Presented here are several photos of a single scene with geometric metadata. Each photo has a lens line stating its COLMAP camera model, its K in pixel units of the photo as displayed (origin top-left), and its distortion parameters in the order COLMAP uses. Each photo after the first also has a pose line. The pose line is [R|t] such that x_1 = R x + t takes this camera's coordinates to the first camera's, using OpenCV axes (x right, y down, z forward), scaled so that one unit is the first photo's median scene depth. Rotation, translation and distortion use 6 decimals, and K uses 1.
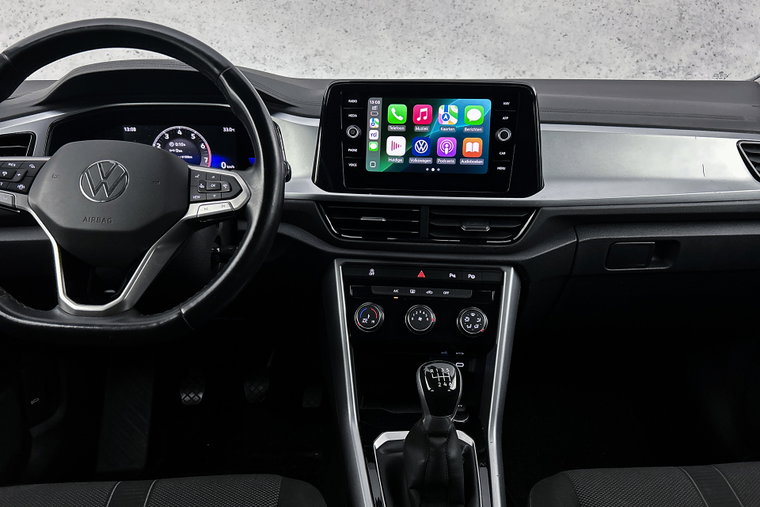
lens RADIAL K [[575.3, 0, 381.9], [0, 575.3, 249.4], [0, 0, 1]] dist [0.054682, -0.060697]
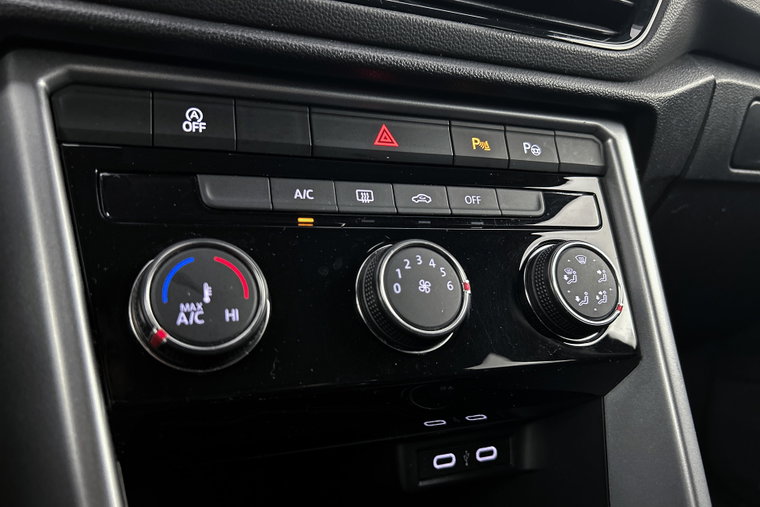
lens RADIAL K [[575.3, 0, 373.3], [0, 575.3, 256.5], [0, 0, 1]] dist [0.054682, -0.060697]
pose [[0.873909, -0.024220, 0.485486, -0.072359], [0.093082, 0.988613, -0.118236, 0.133235], [-0.477094, 0.148517, 0.866212, 0.778906]]
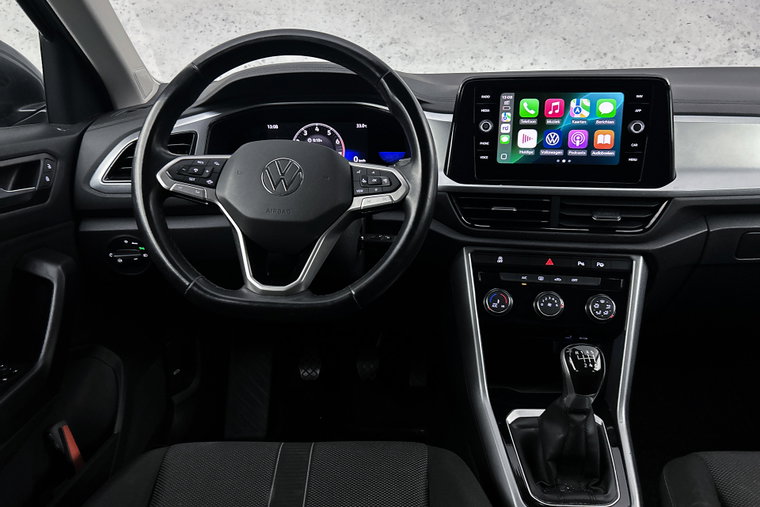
lens RADIAL K [[575.3, 0, 379.7], [0, 575.3, 255.4], [0, 0, 1]] dist [0.054682, -0.060697]
pose [[0.994526, 0.008790, -0.104119, -0.130191], [-0.005321, 0.999423, 0.033547, -0.002552], [0.104353, -0.032810, 0.993999, -0.076567]]
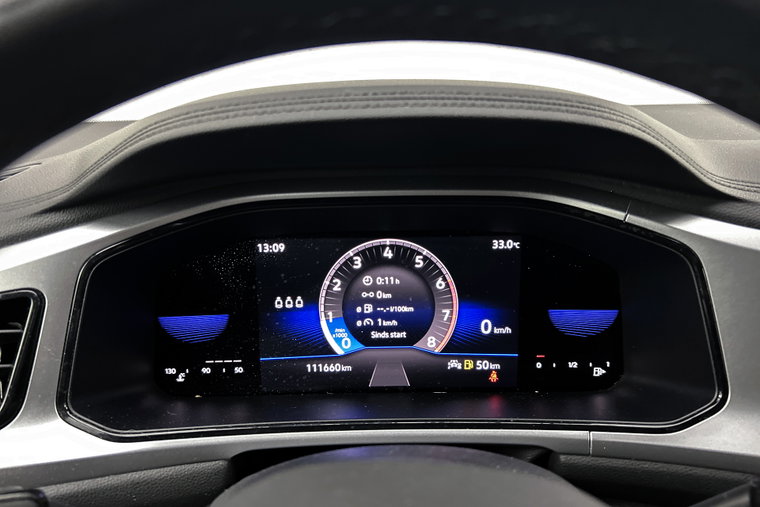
lens RADIAL K [[575.3, 0, 384.6], [0, 575.3, 247.0], [0, 0, 1]] dist [0.054682, -0.060697]
pose [[0.999672, -0.009818, -0.023665, -0.377449], [0.009202, 0.999620, -0.025993, -0.216038], [0.023911, 0.025766, 0.999382, 0.646548]]
